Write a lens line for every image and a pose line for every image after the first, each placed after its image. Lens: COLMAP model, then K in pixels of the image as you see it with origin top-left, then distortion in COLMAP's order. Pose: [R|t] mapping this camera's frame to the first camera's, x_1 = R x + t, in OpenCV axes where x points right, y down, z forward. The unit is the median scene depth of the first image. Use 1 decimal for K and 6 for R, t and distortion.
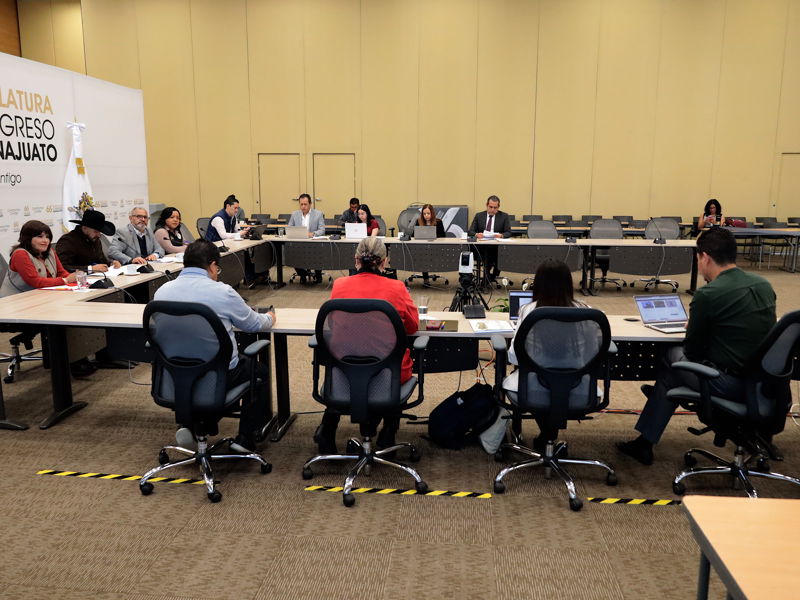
lens RADIAL K [[653.7, 0, 400.0], [0, 653.7, 300.0], [0, 0, 1]] dist [-0.004800, 0.002205]
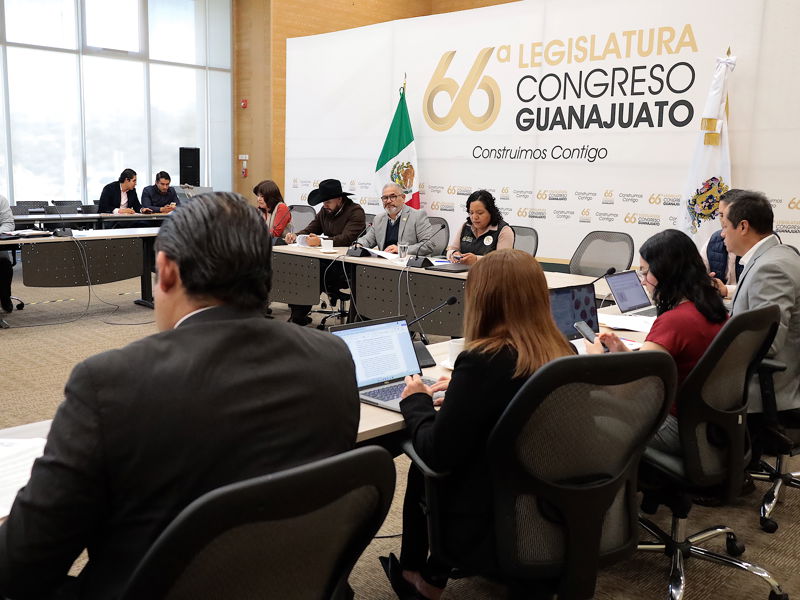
lens RADIAL K [[811.4, 0, 400.0], [0, 811.4, 300.0], [0, 0, 1]] dist [-0.011705, 0.001515]
pose [[-0.631890, 0.112925, -0.766787, 0.280217], [-0.163346, 0.947705, 0.274178, -0.231288], [0.757650, 0.298502, -0.580400, 1.345466]]
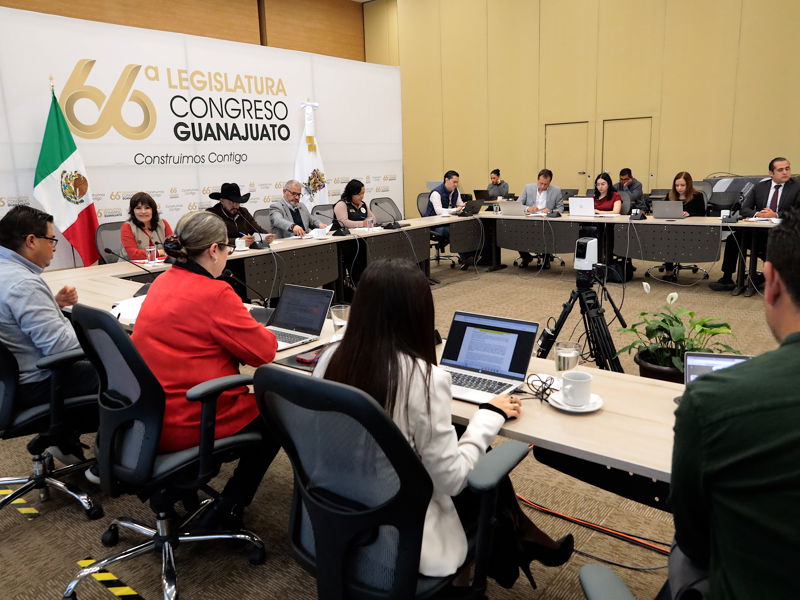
lens RADIAL K [[609.5, 0, 400.0], [0, 609.5, 300.0], [0, 0, 1]] dist [0.001657, 0.000475]
pose [[0.827587, 0.088564, -0.554307, 0.211534], [-0.064783, 0.995946, 0.062406, -0.026557], [0.557587, -0.015737, 0.829970, 0.277130]]
